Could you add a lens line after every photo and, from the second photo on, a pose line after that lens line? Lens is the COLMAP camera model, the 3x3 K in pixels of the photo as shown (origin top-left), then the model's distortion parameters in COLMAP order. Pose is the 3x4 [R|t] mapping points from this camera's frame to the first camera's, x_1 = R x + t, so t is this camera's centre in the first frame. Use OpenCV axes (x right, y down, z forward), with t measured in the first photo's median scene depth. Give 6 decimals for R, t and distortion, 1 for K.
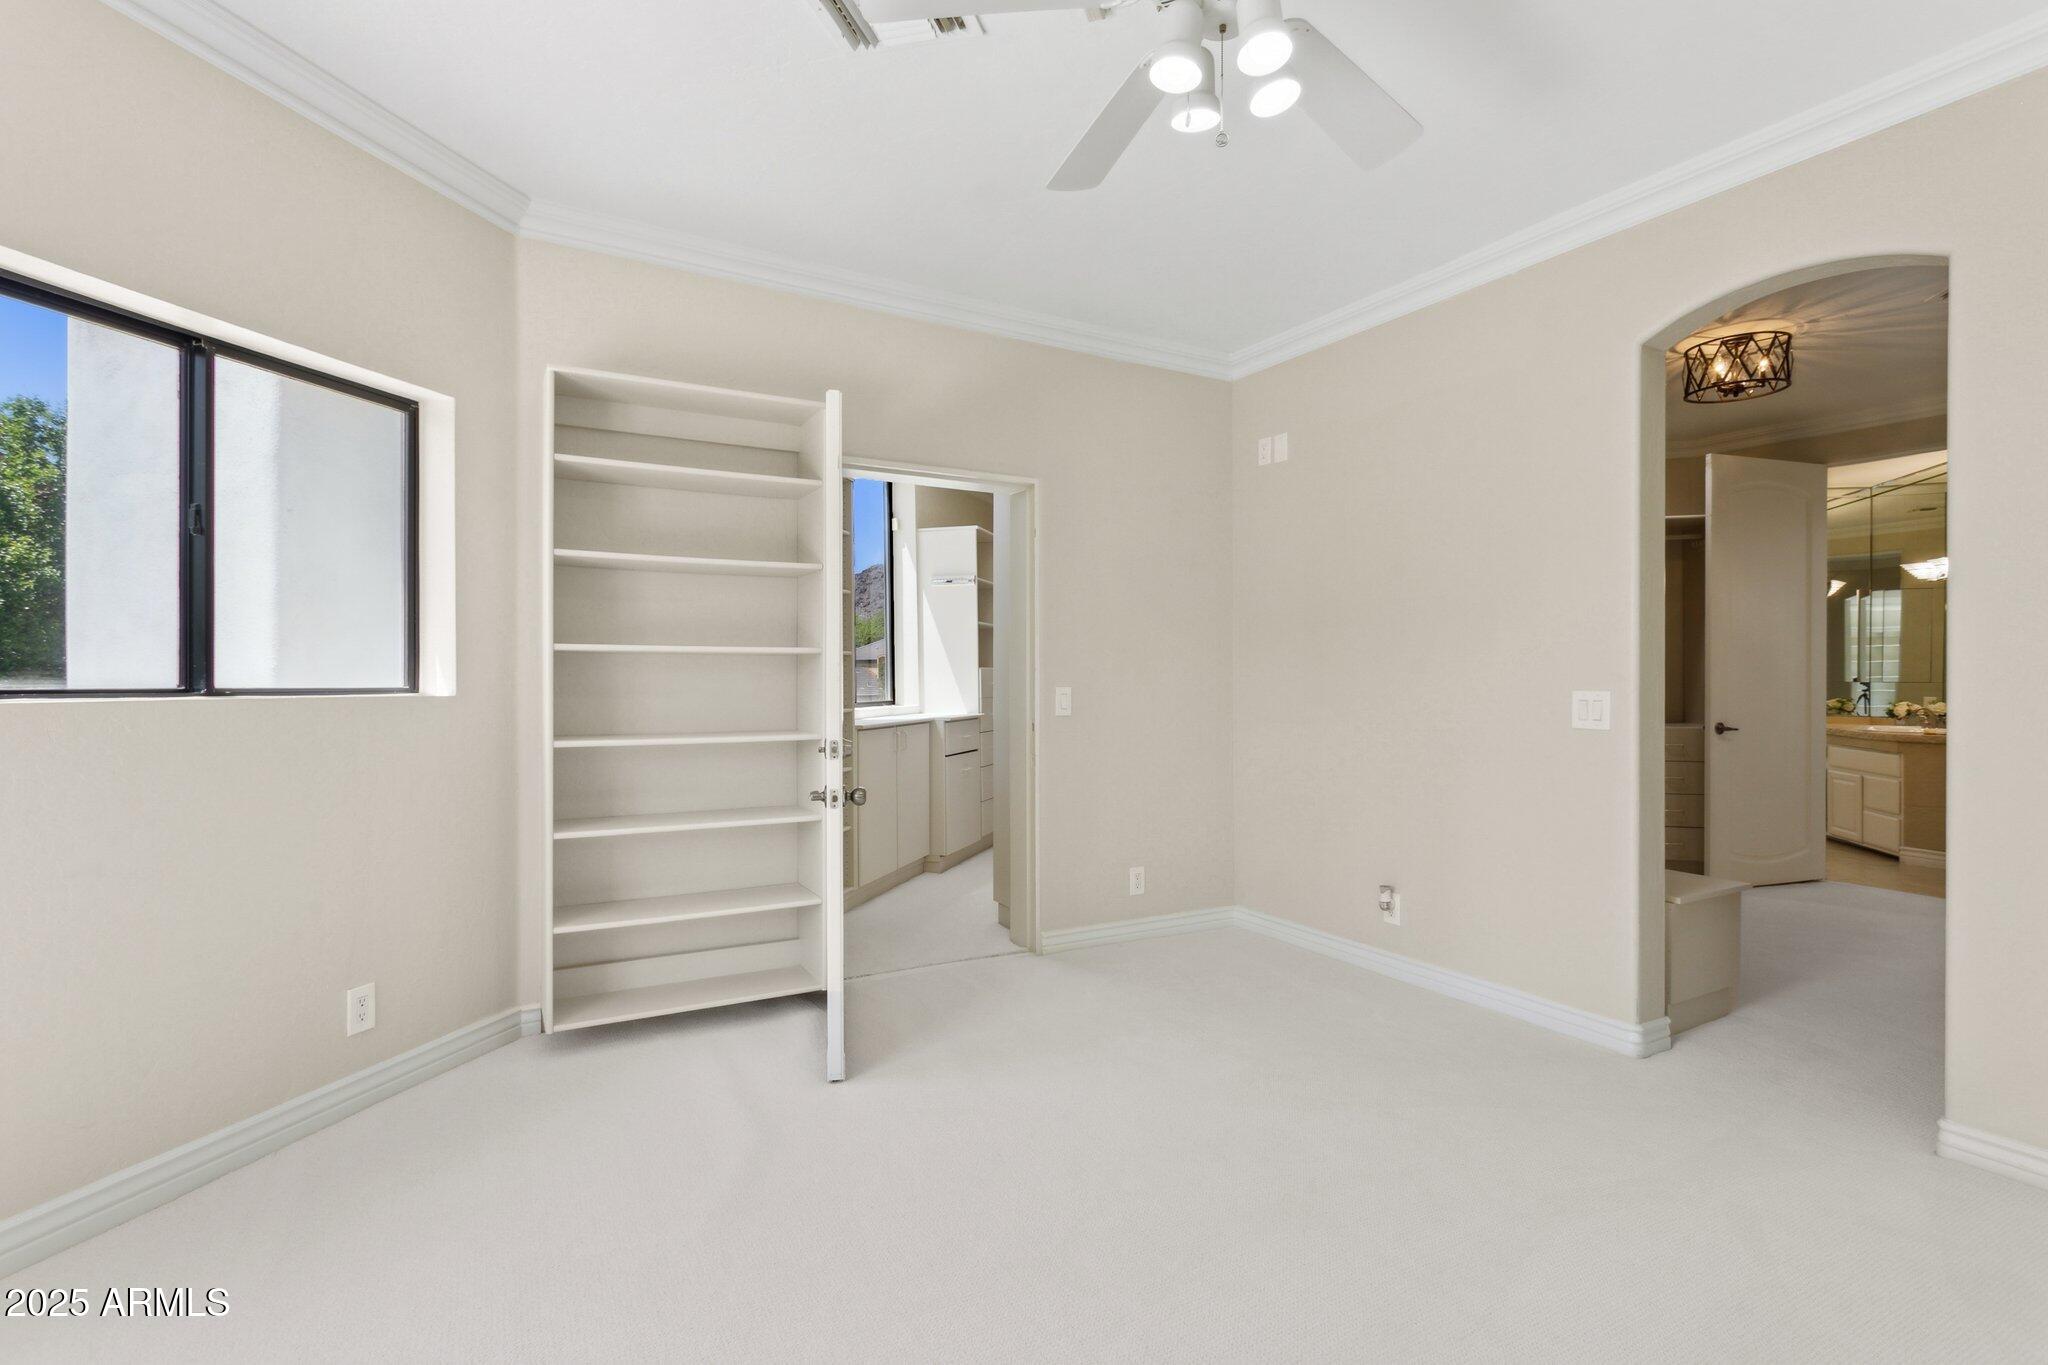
lens RADIAL K [[988.3, 0, 1046.1], [0, 988.3, 681.4], [0, 0, 1]] dist [-0.004071, 0.004364]
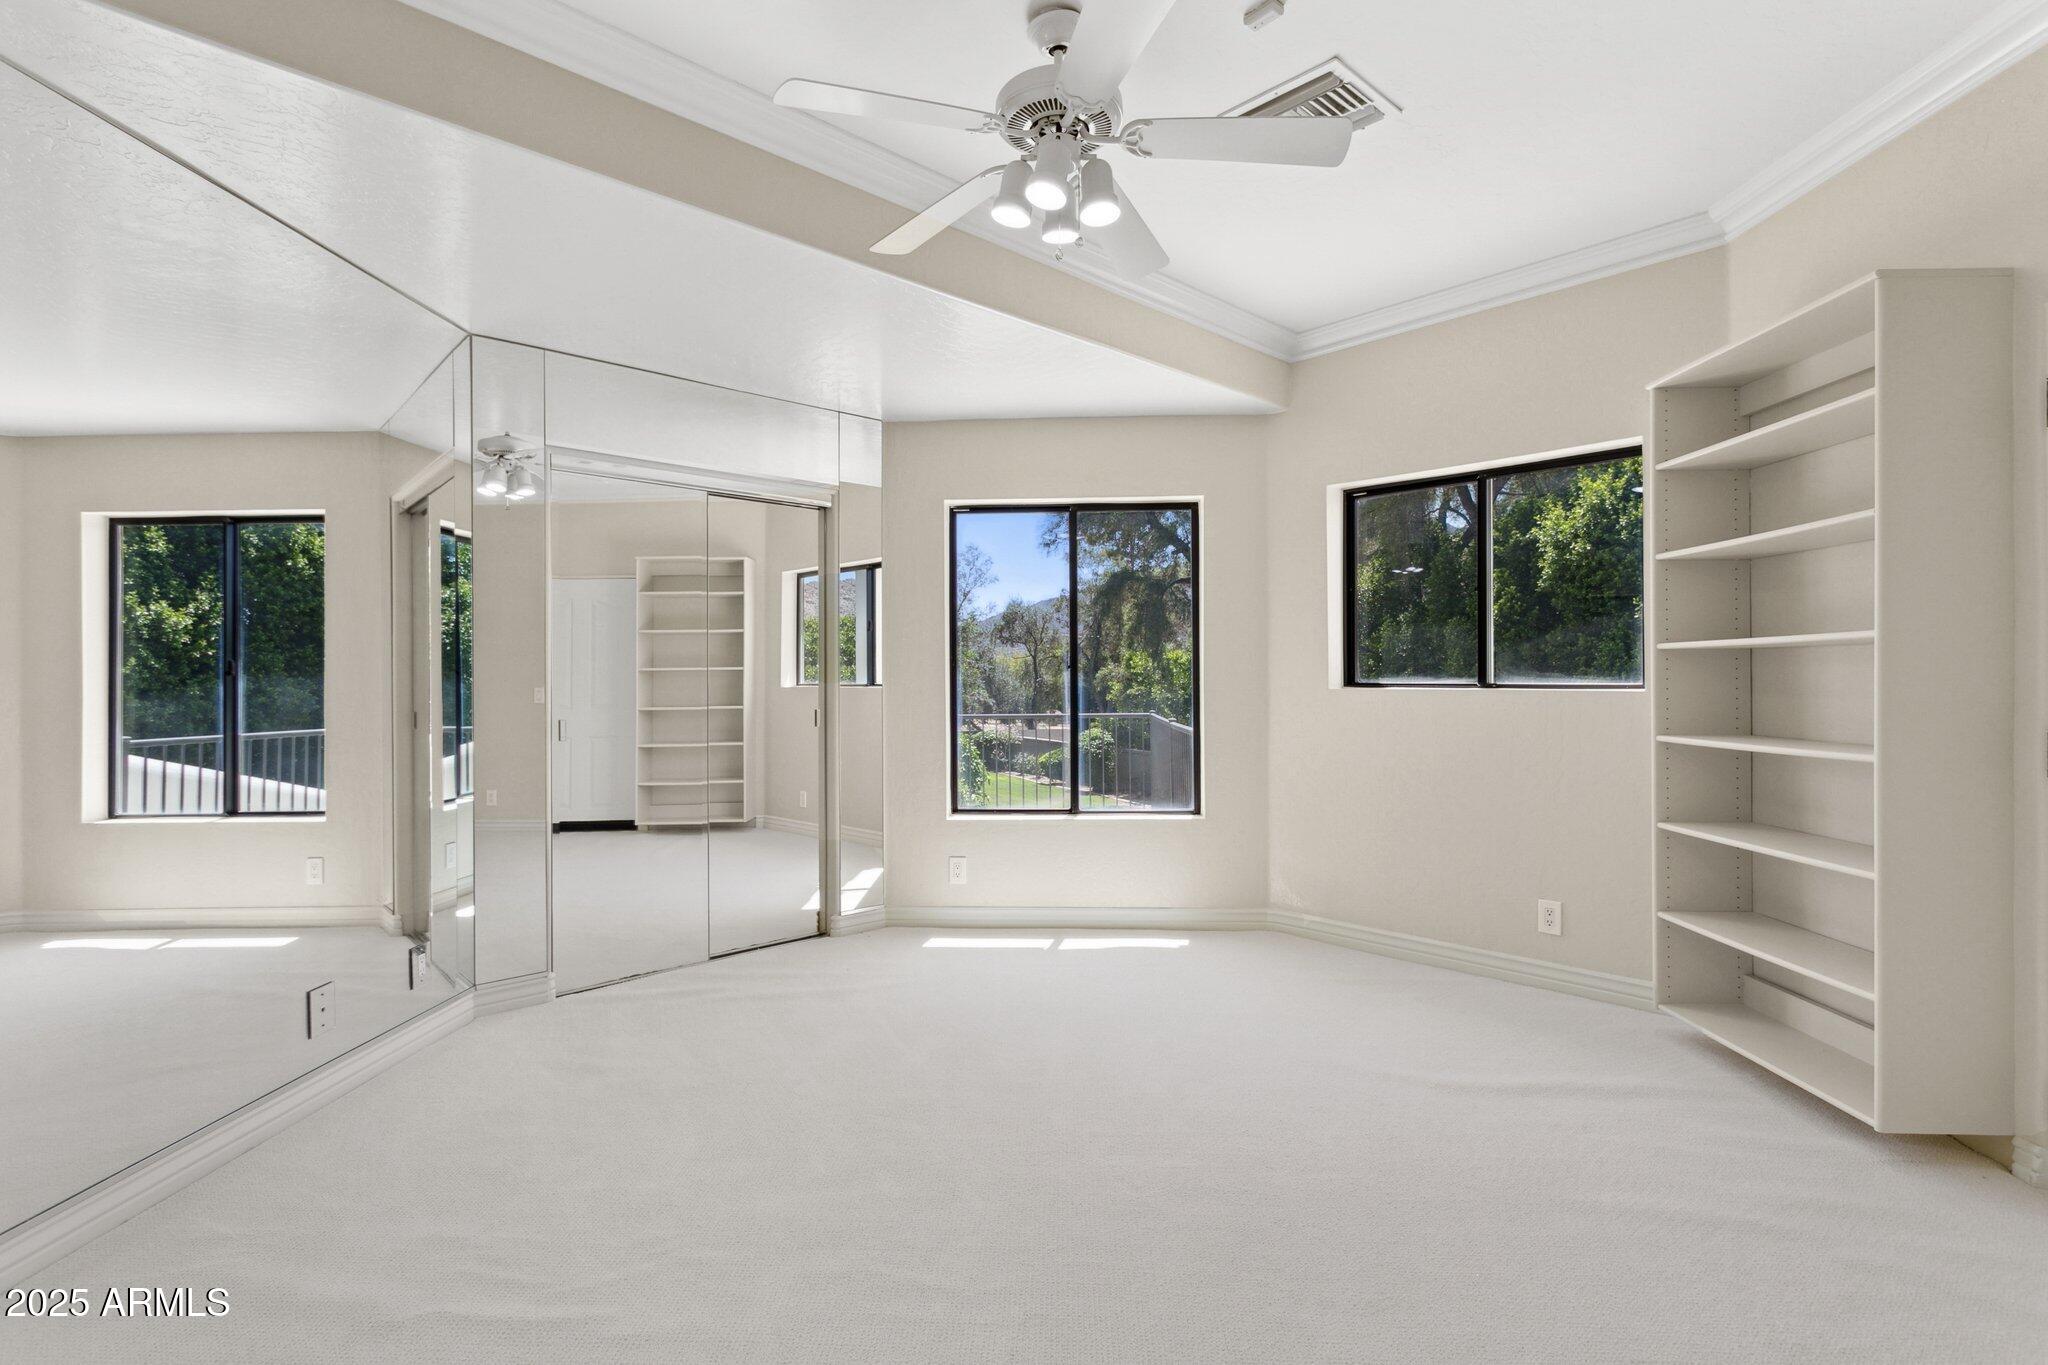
lens RADIAL K [[988.3, 0, 1026.7], [0, 988.3, 681.3], [0, 0, 1]] dist [-0.004071, 0.004364]
pose [[-0.534943, -0.003043, -0.844883, 0.767365], [-0.003339, 0.999993, -0.001487, 0.006838], [0.844882, 0.002026, -0.534950, 1.000289]]
